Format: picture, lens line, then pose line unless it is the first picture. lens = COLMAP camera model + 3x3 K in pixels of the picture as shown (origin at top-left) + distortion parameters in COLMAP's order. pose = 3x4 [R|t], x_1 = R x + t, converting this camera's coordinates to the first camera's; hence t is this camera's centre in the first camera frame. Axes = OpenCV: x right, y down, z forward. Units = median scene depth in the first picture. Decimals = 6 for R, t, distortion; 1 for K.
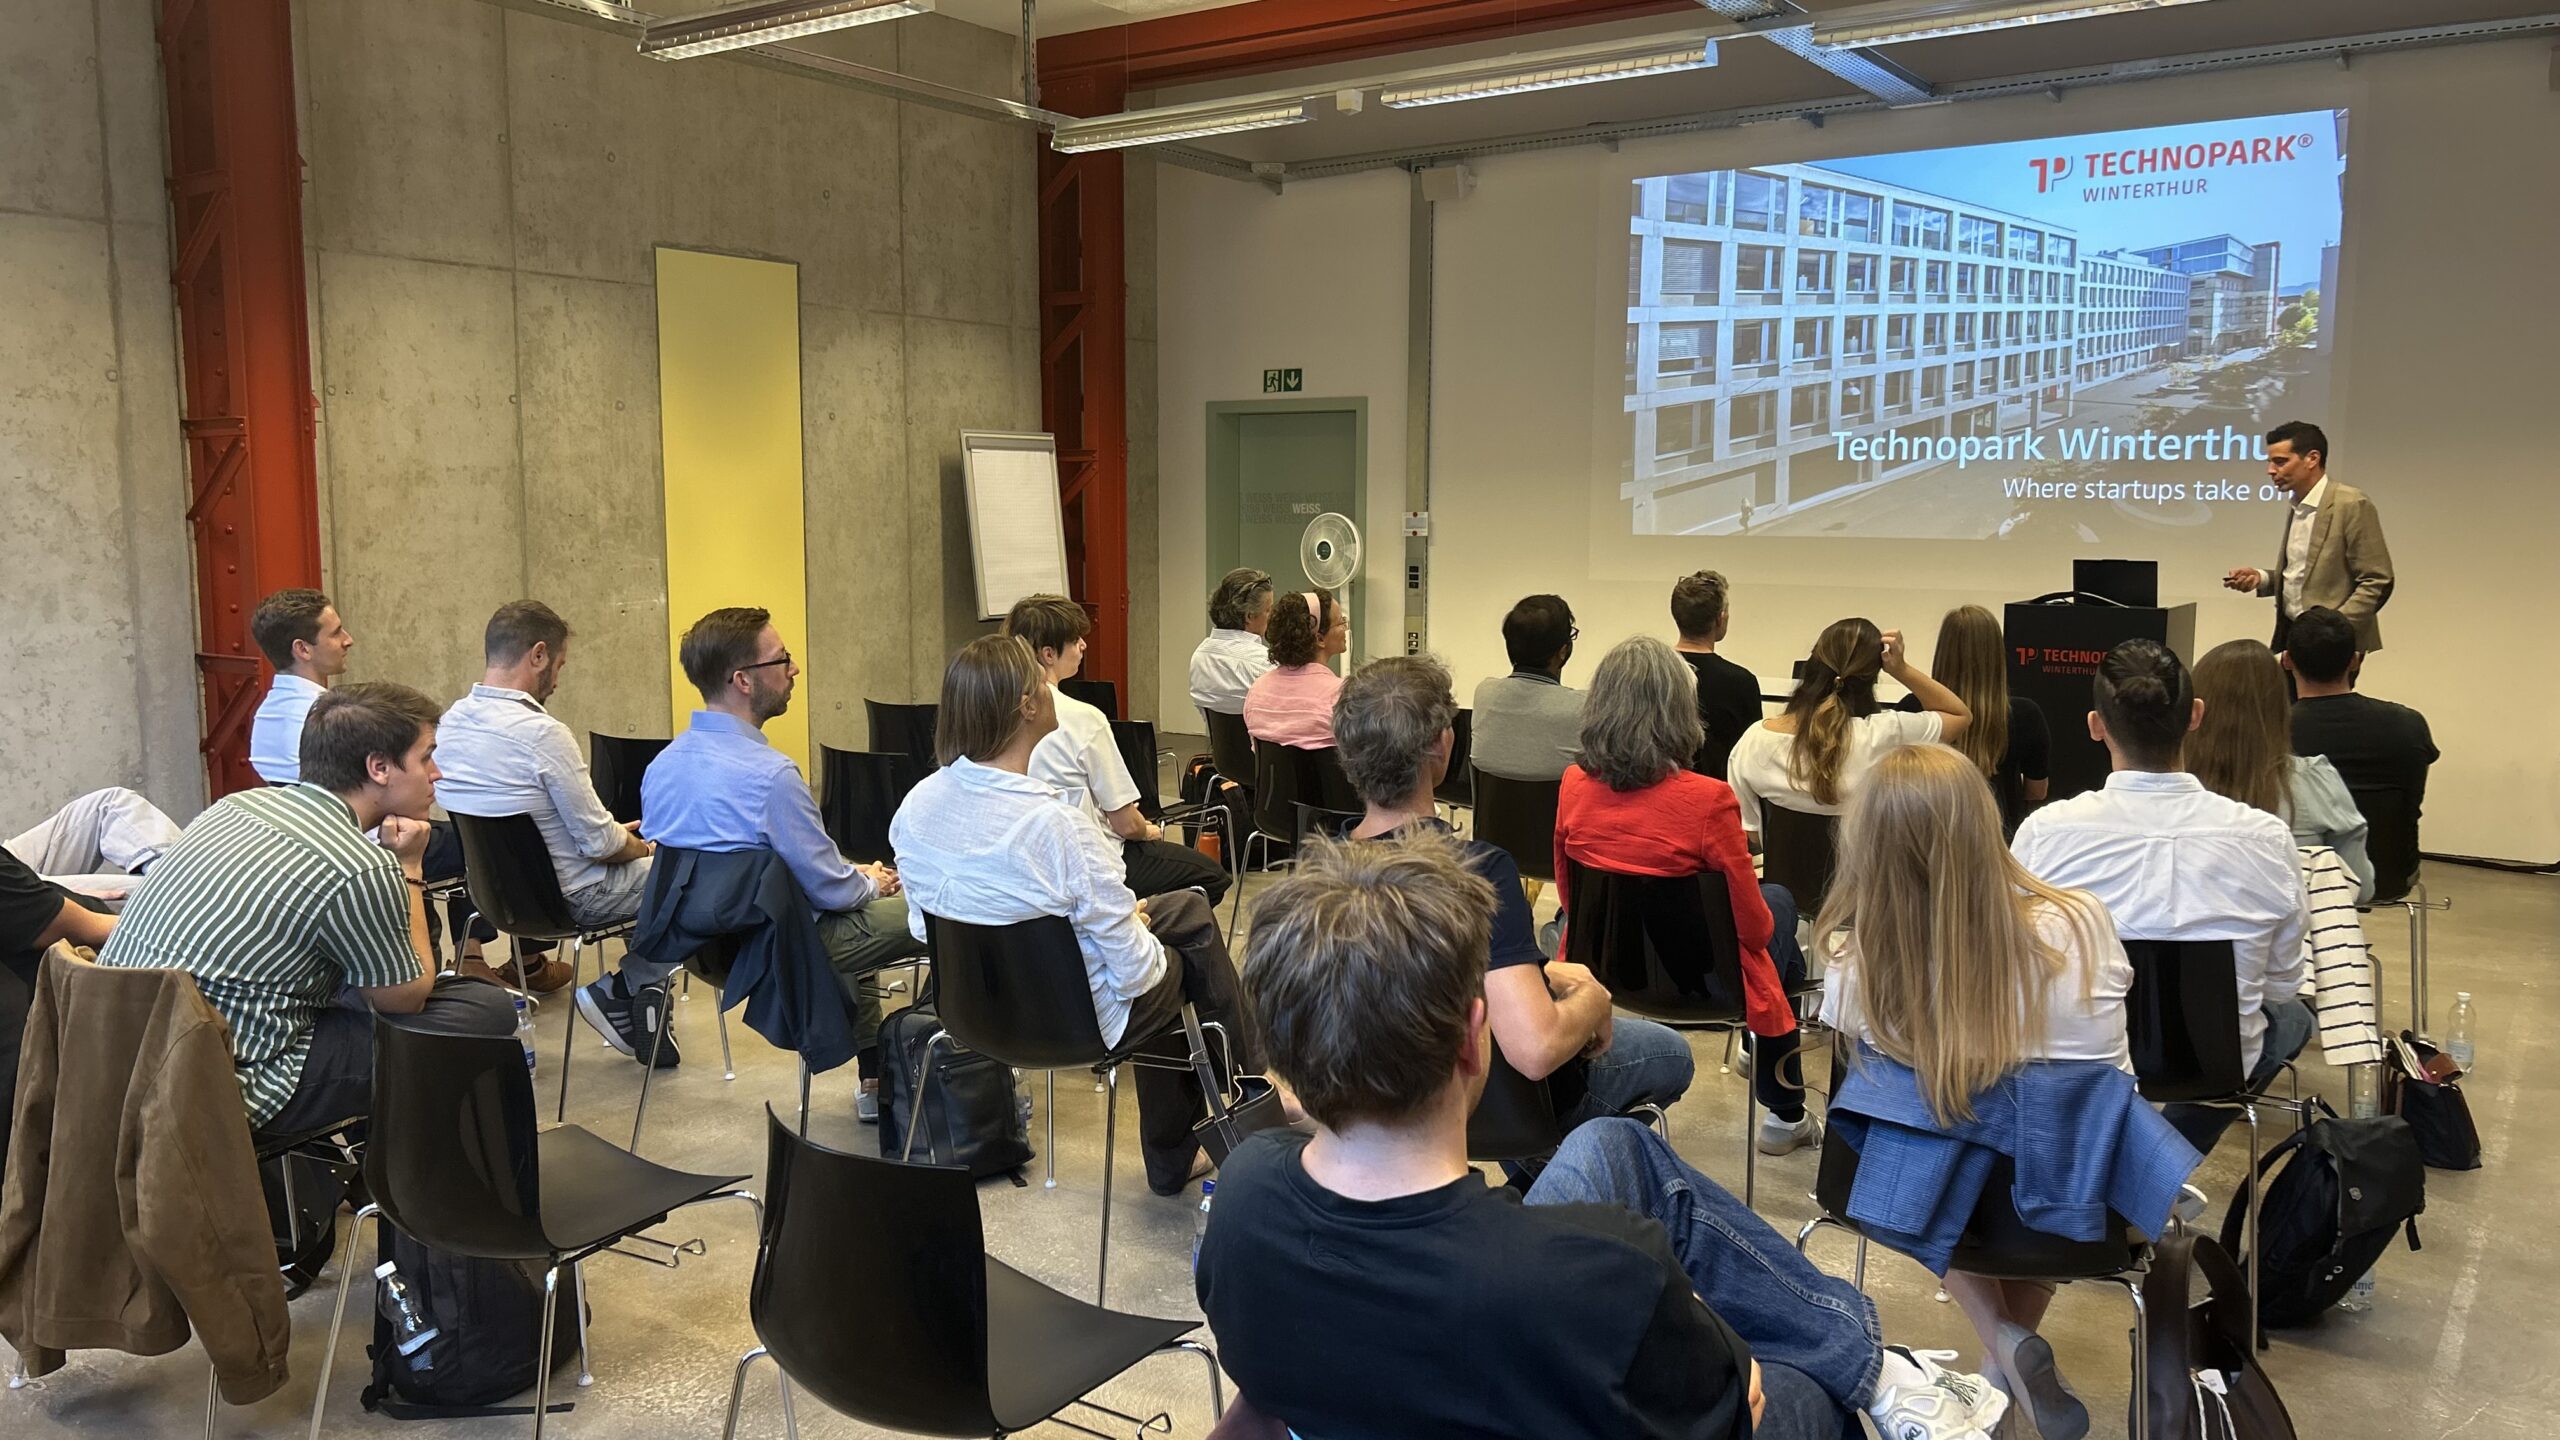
lens RADIAL K [[1878.6, 0, 1230.4], [0, 1878.6, 713.2], [0, 0, 1]] dist [-0.001351, -0.015602]
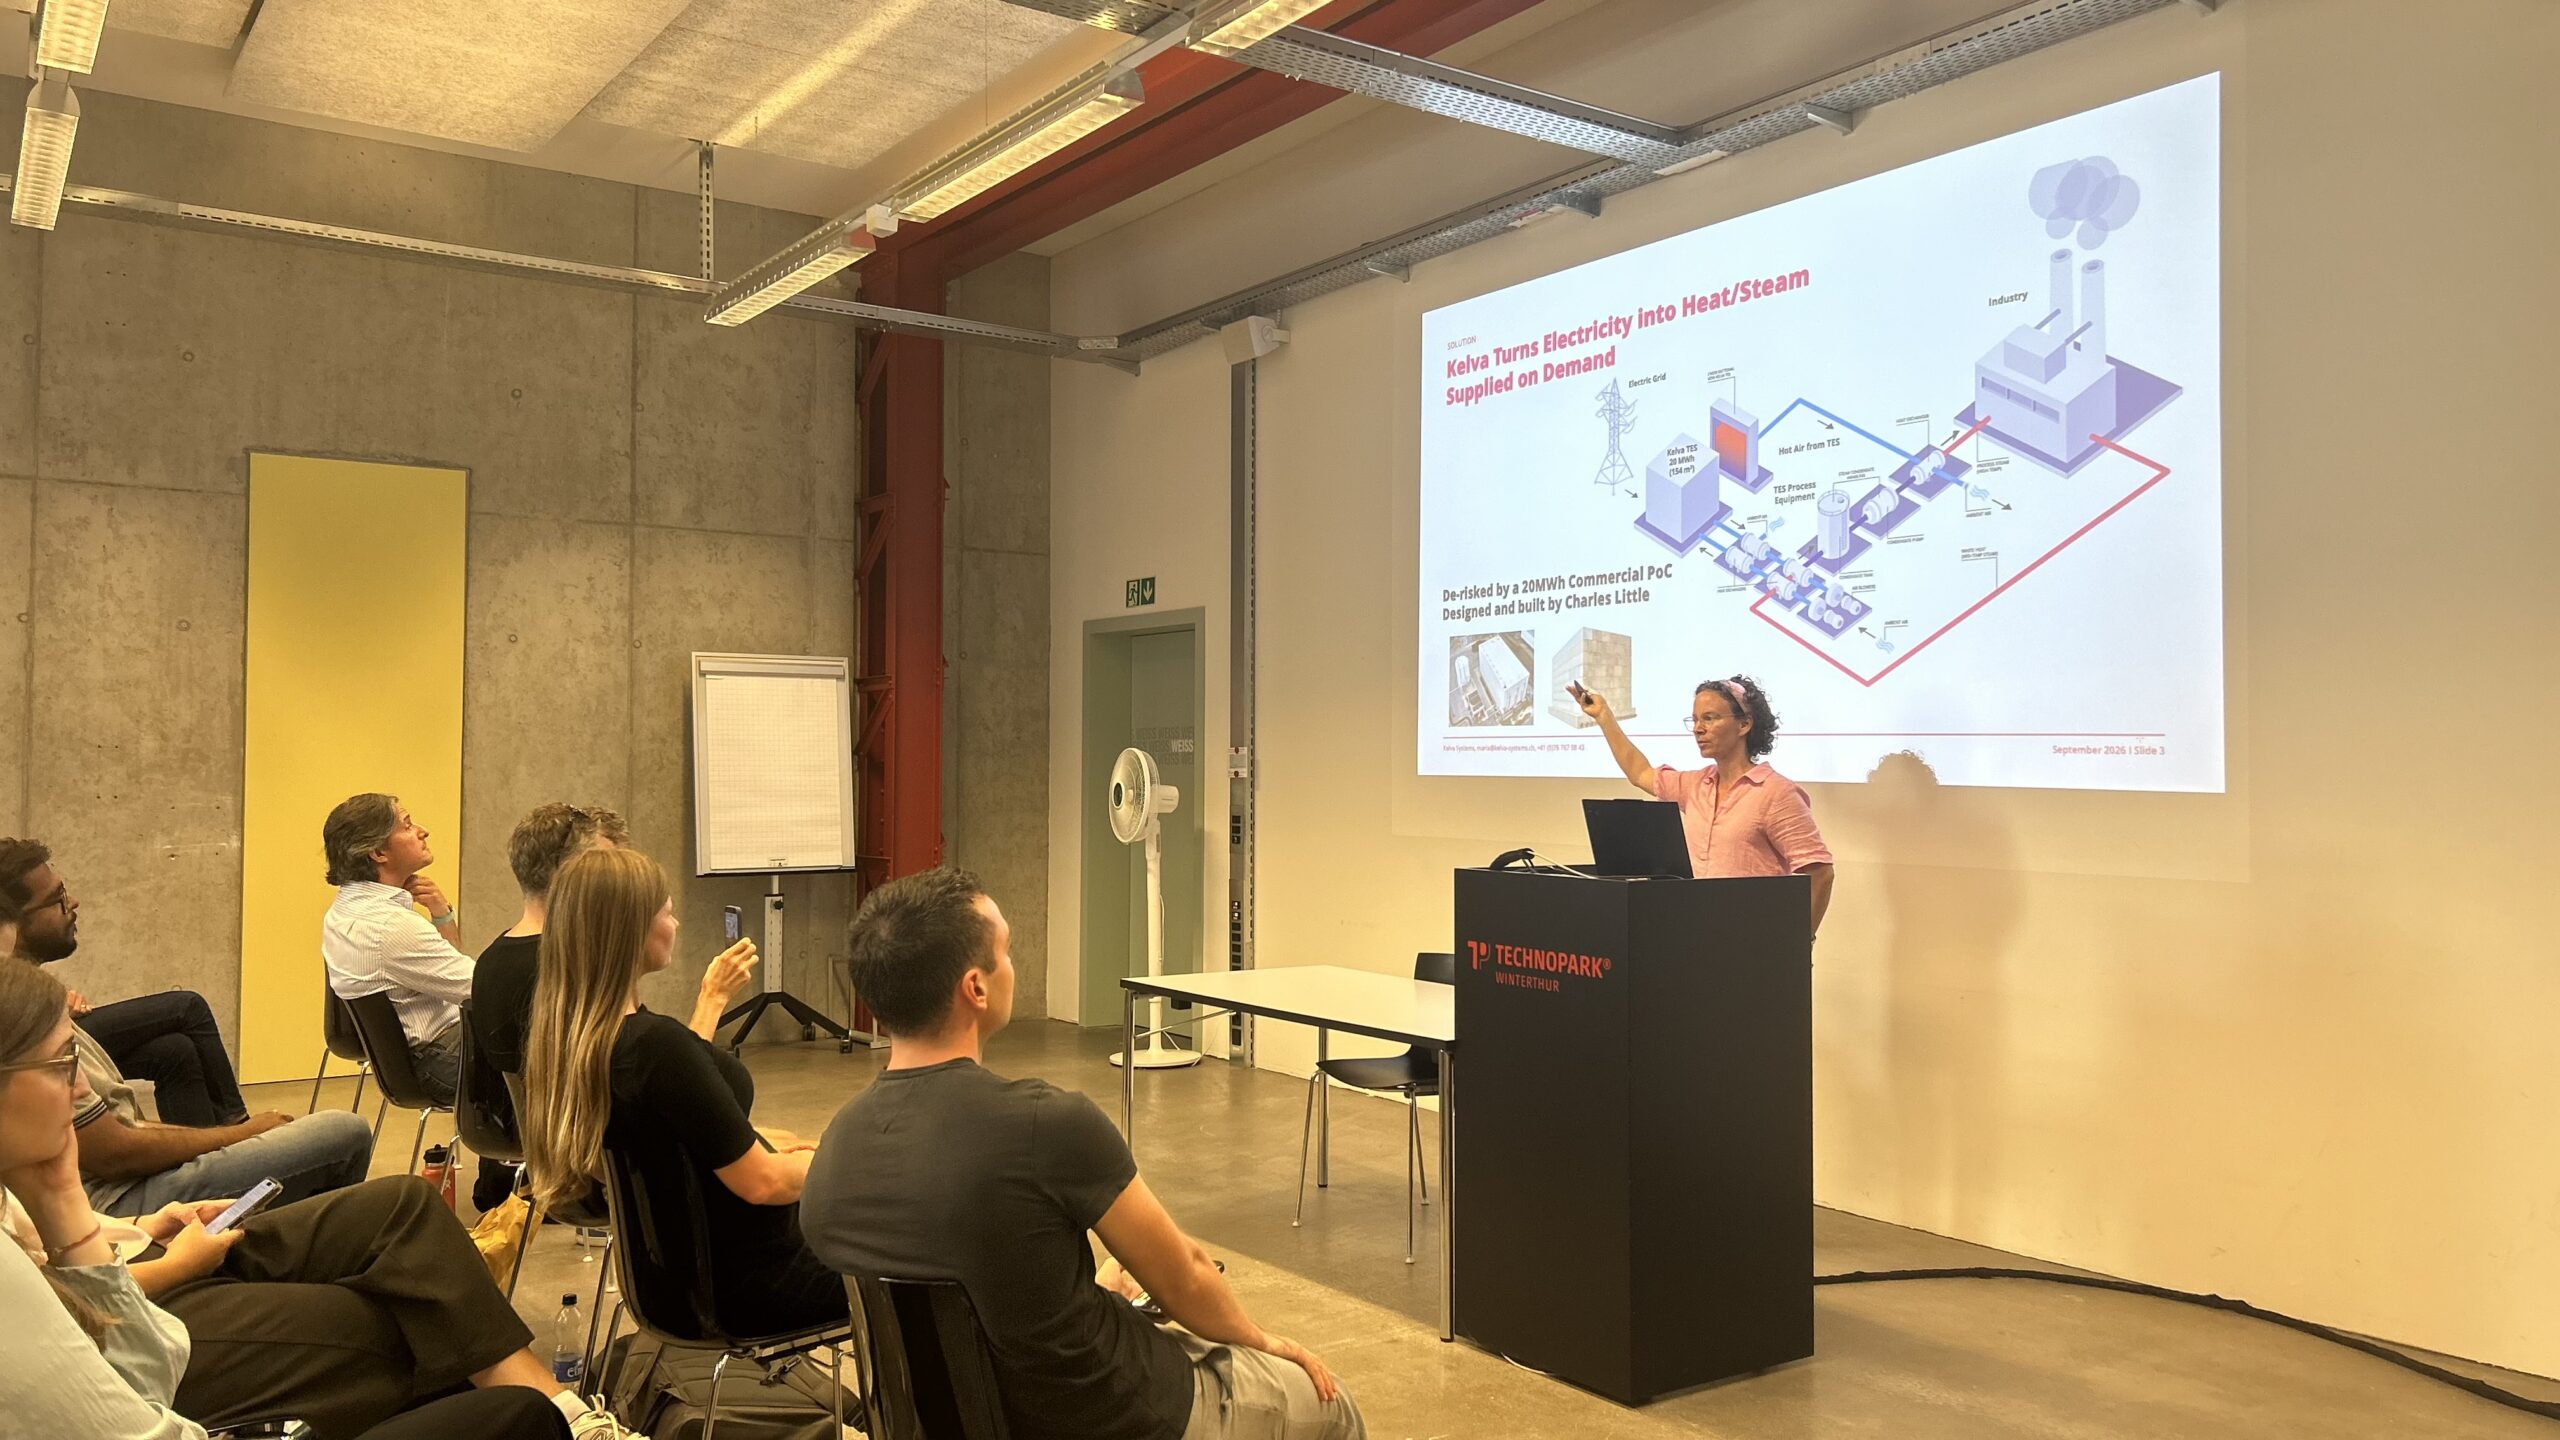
lens RADIAL K [[1878.6, 0, 1265.7], [0, 1878.6, 714.0], [0, 0, 1]] dist [-0.001351, -0.015602]
pose [[0.952183, -0.009173, -0.305389, 0.438119], [-0.033571, 0.990356, -0.134419, -0.019122], [0.303677, 0.138243, 0.942692, 0.319746]]
